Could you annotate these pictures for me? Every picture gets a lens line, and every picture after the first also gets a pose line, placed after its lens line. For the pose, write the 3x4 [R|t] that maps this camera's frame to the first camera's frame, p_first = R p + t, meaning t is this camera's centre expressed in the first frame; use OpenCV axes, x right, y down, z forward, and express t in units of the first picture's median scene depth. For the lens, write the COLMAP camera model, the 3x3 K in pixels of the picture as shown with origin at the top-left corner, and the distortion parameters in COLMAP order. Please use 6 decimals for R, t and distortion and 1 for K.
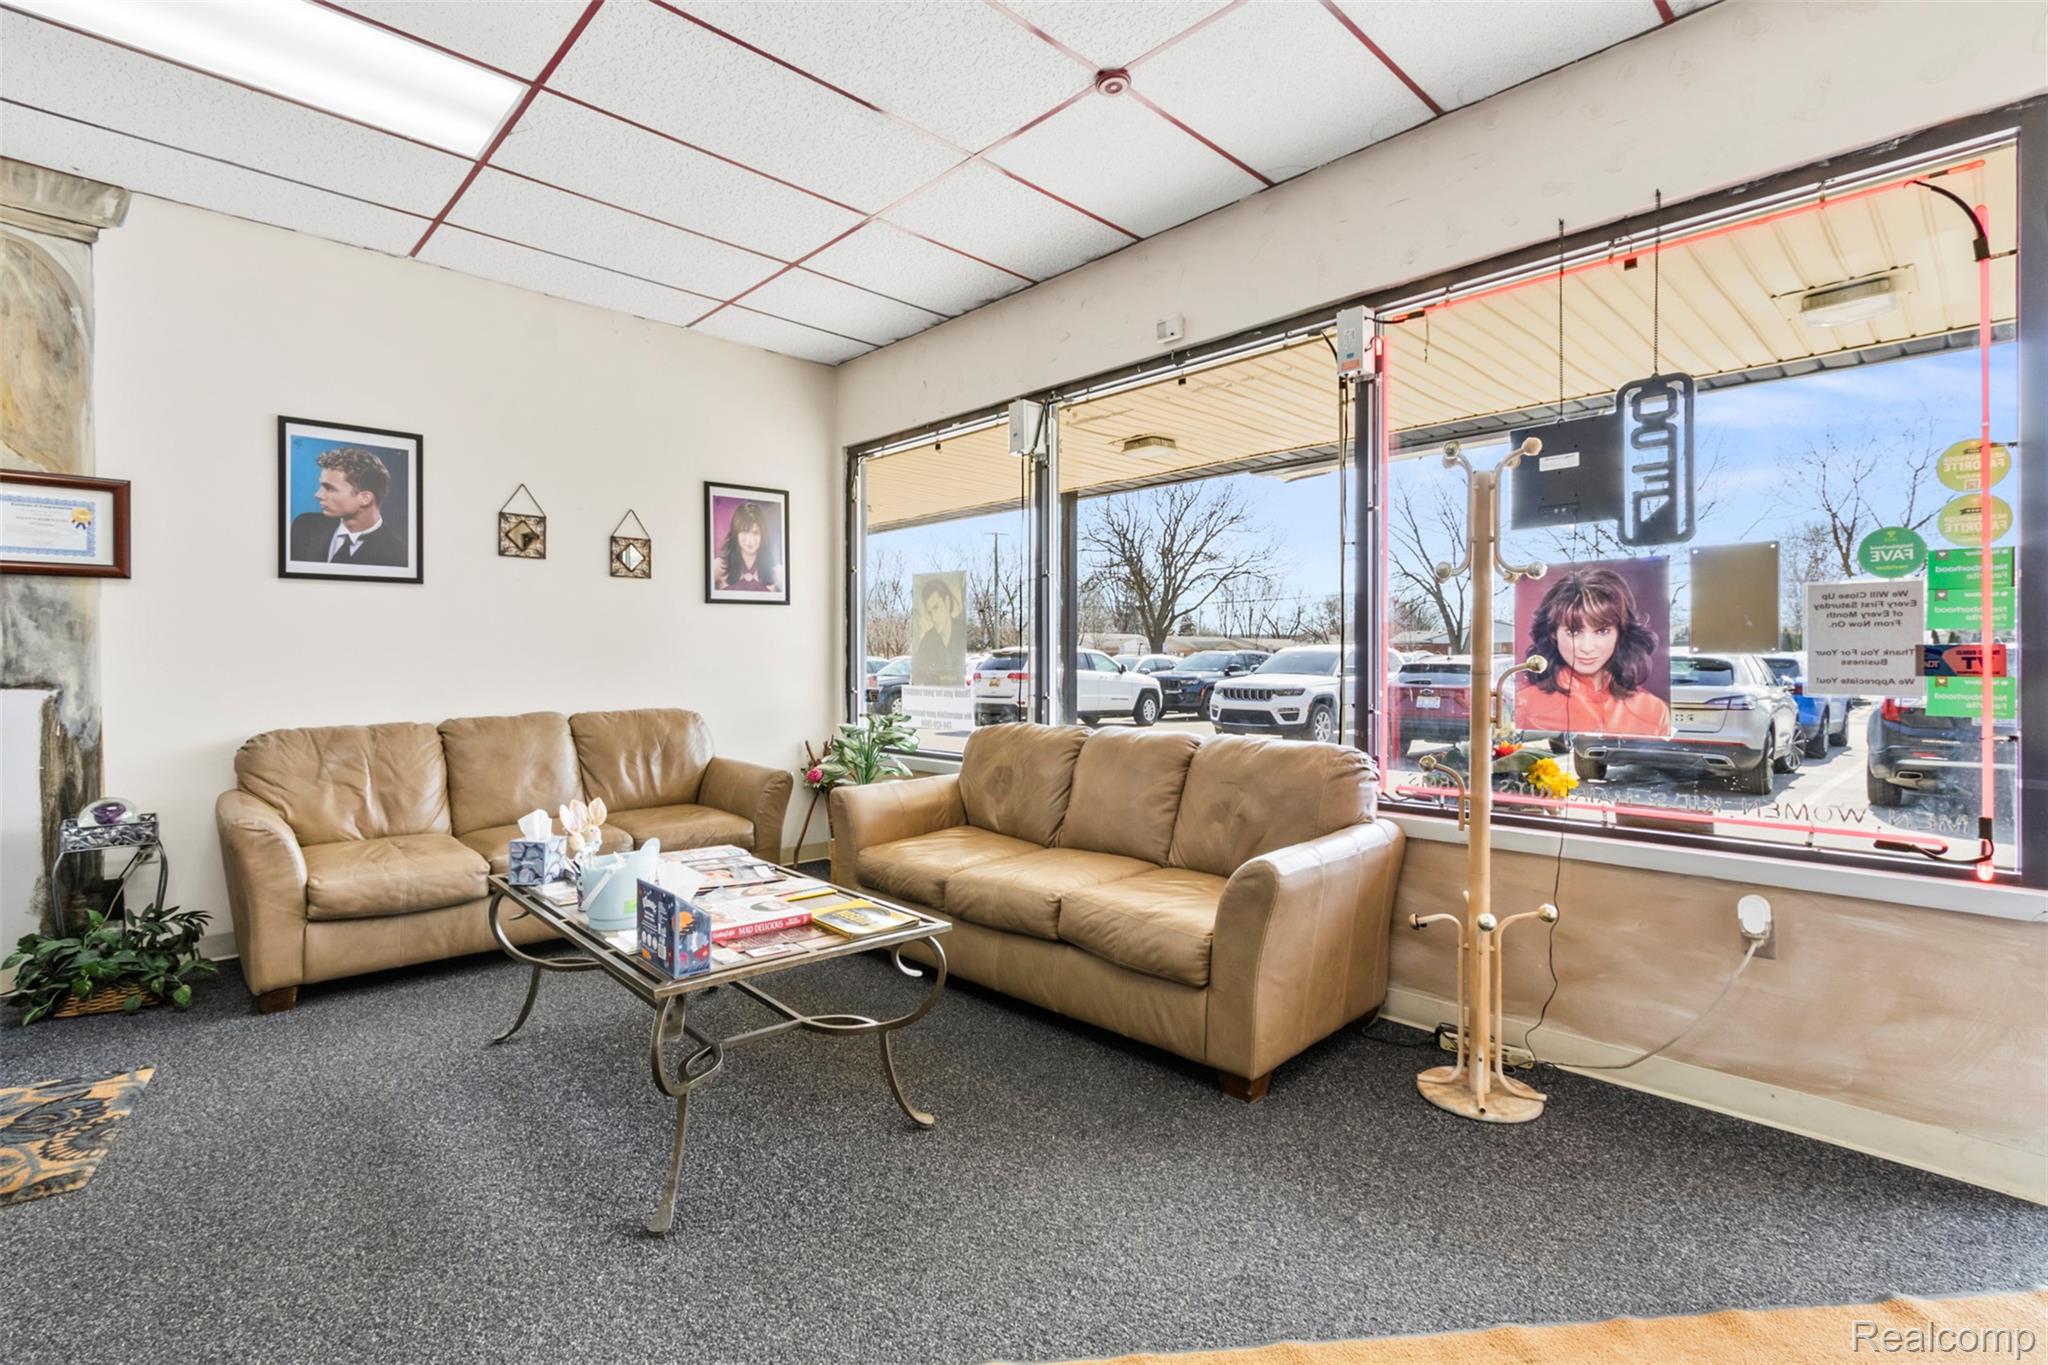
lens RADIAL K [[942.0, 0, 1008.4], [0, 942.0, 658.9], [0, 0, 1]] dist [0.005116, -0.001929]
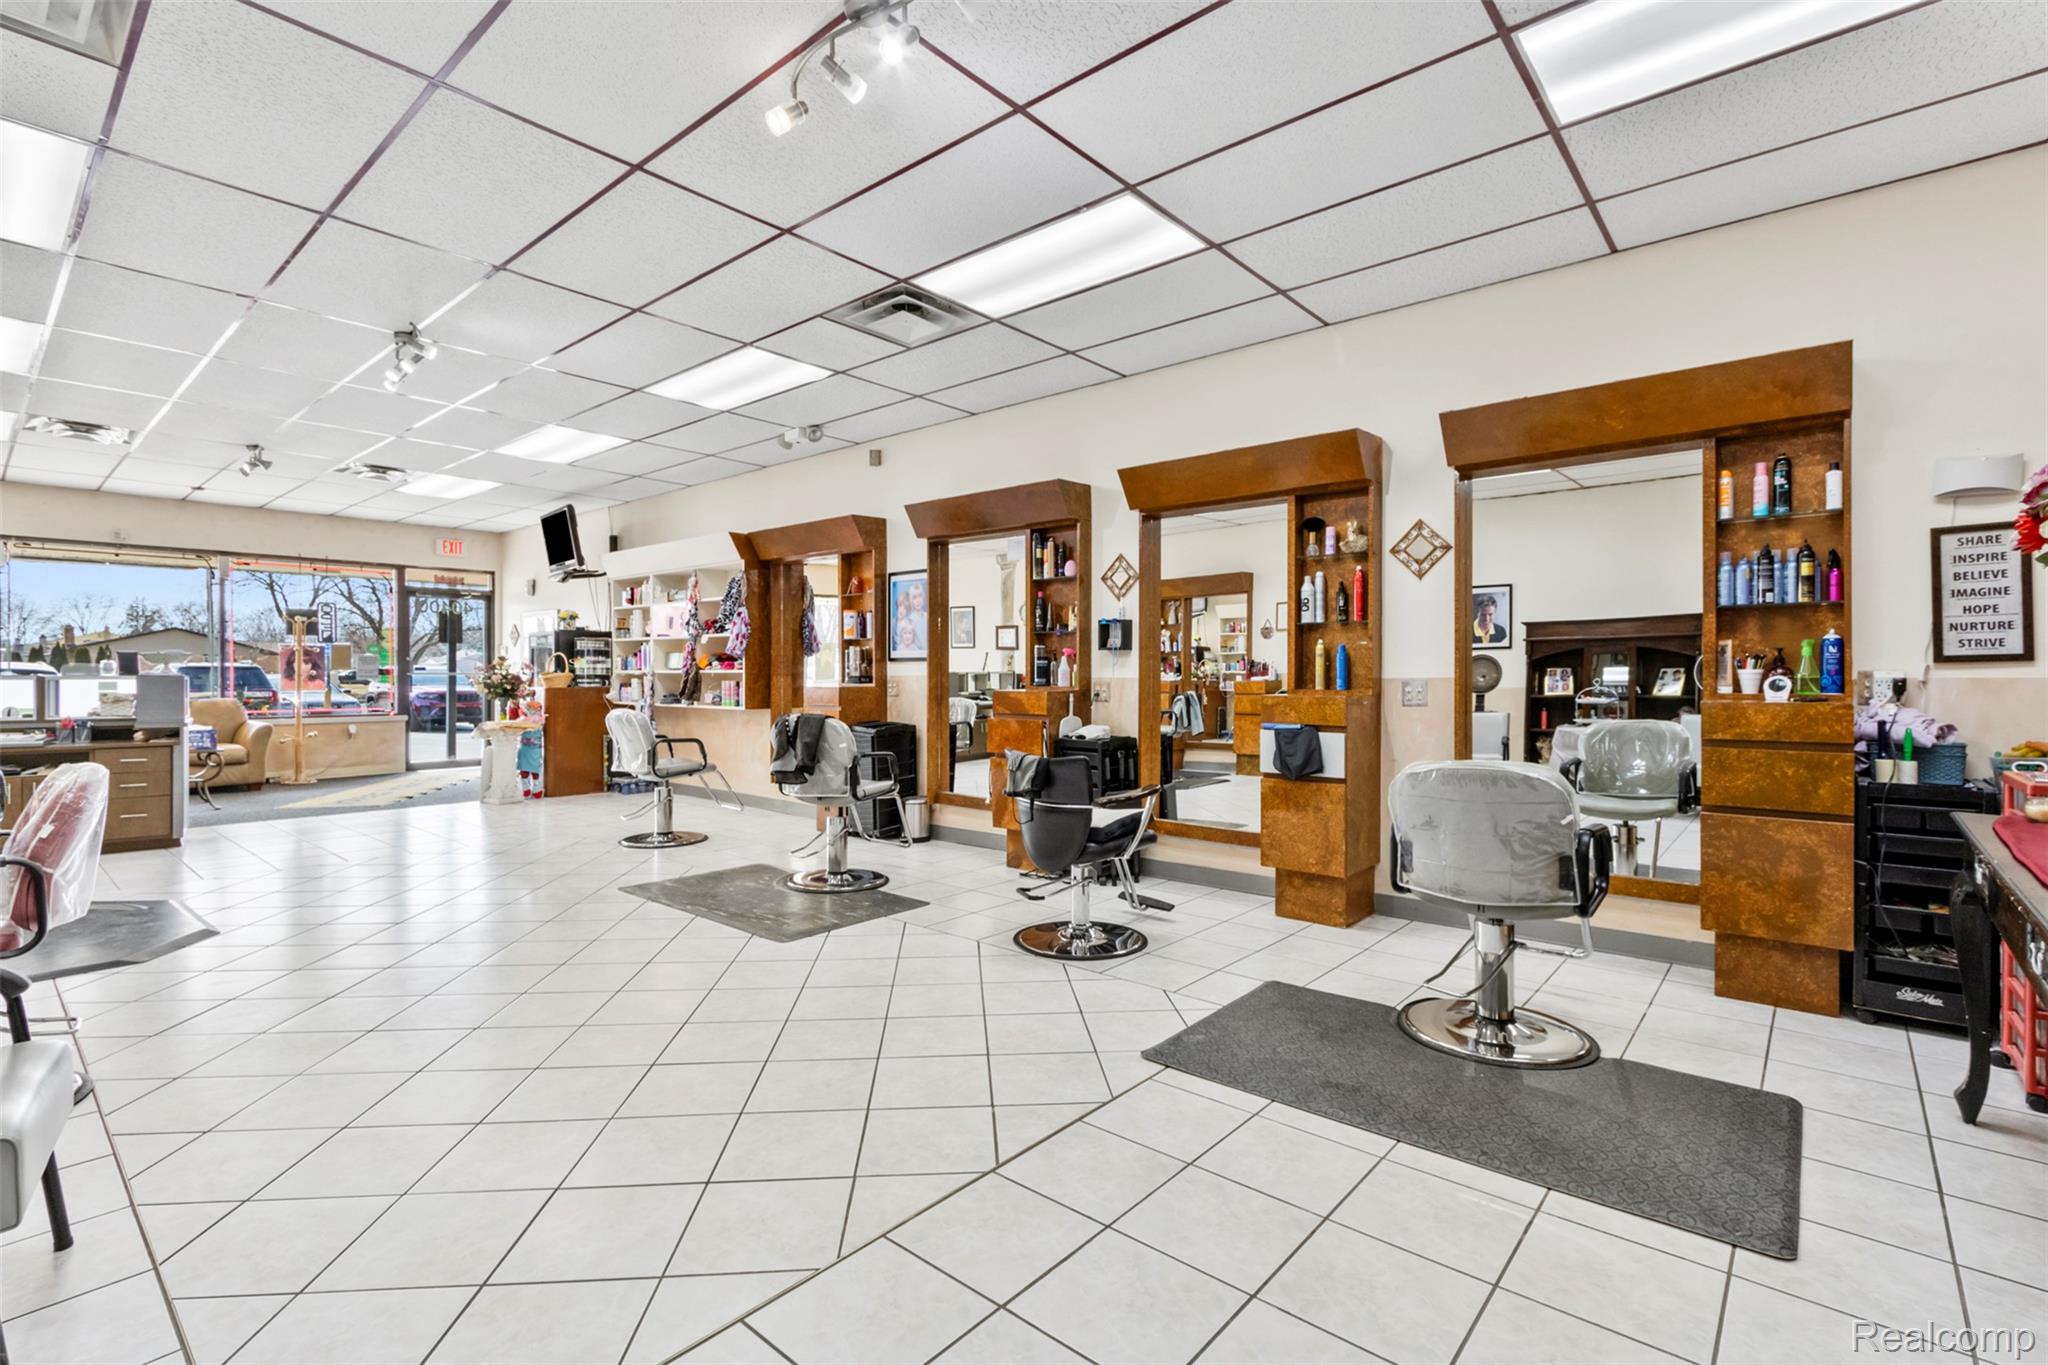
lens RADIAL K [[927.1, 0, 1024.0], [0, 927.1, 677.3], [0, 0, 1]] dist [-0.003170, 0.000953]
pose [[-0.101099, -0.007172, 0.994850, -2.408079], [0.000854, 0.999973, 0.007296, -0.000637], [-0.994876, 0.001587, -0.101091, -1.062720]]
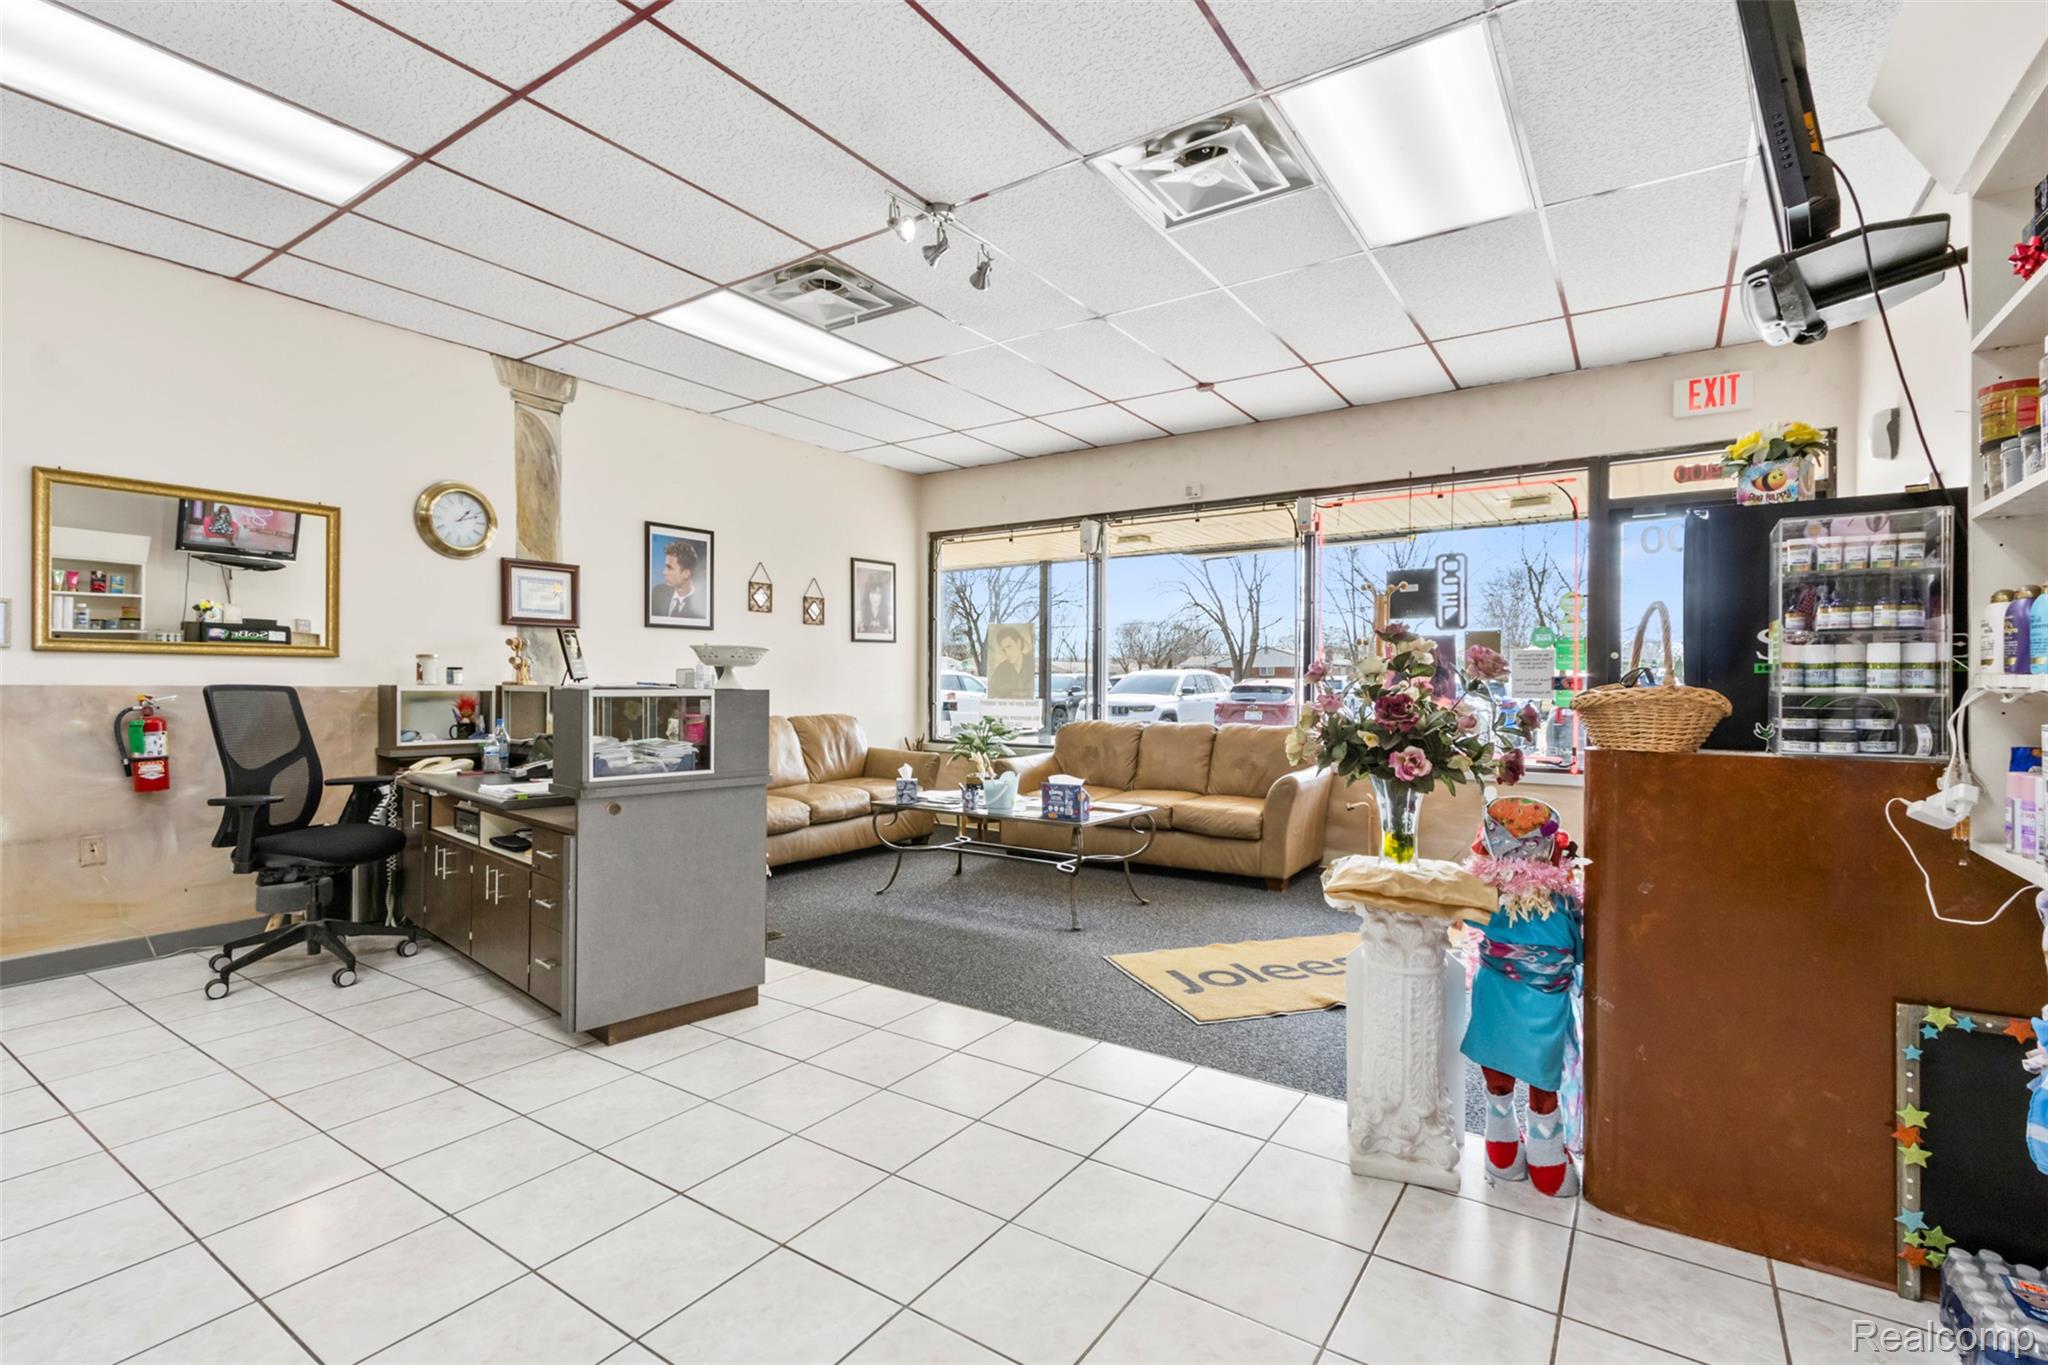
lens RADIAL K [[942.0, 0, 1000.5], [0, 942.0, 682.8], [0, 0, 1]] dist [0.005116, -0.001929]
pose [[0.978650, 0.002492, 0.205520, -0.521700], [-0.003113, 0.999992, 0.002697, -0.001220], [-0.205511, -0.003279, 0.978649, -0.612369]]
